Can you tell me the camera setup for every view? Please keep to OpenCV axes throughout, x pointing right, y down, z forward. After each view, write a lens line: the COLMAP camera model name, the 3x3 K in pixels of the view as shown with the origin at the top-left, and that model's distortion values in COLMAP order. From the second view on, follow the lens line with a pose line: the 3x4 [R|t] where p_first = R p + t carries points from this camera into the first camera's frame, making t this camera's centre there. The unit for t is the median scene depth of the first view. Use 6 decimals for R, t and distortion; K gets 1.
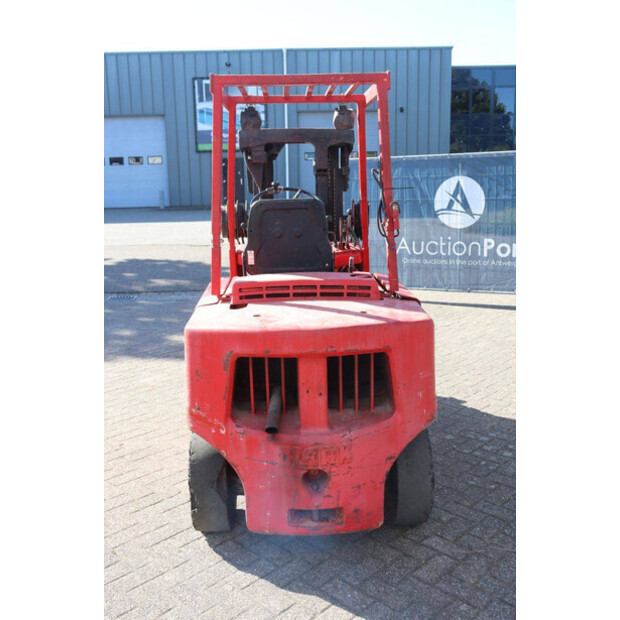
lens RADIAL K [[610.0, 0, 310.0], [0, 610.0, 310.0], [0, 0, 1]] dist [-0.049701, 0.016019]
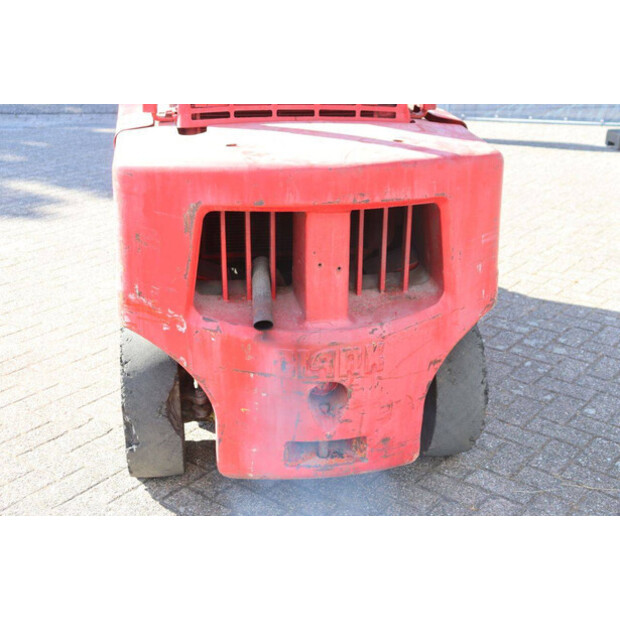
lens RADIAL K [[856.2, 0, 311.7], [0, 856.2, 294.4], [0, 0, 1]] dist [0.037610, 0.058464]
pose [[0.992089, -0.014649, 0.124681, -0.115811], [-0.006515, 0.985823, 0.167663, 0.012033], [-0.125369, -0.167148, 0.977928, 0.102997]]
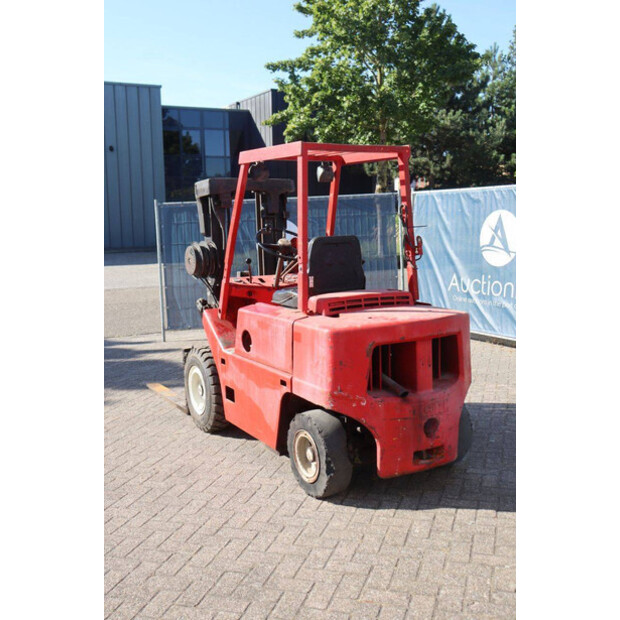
lens RADIAL K [[693.5, 0, 310.0], [0, 693.5, 310.0], [0, 0, 1]] dist [-0.044873, 0.007279]
pose [[0.885506, -0.065884, 0.459933, -0.913164], [0.106464, 0.992330, -0.062825, 0.074518], [-0.452266, 0.104598, 0.885728, -0.324020]]
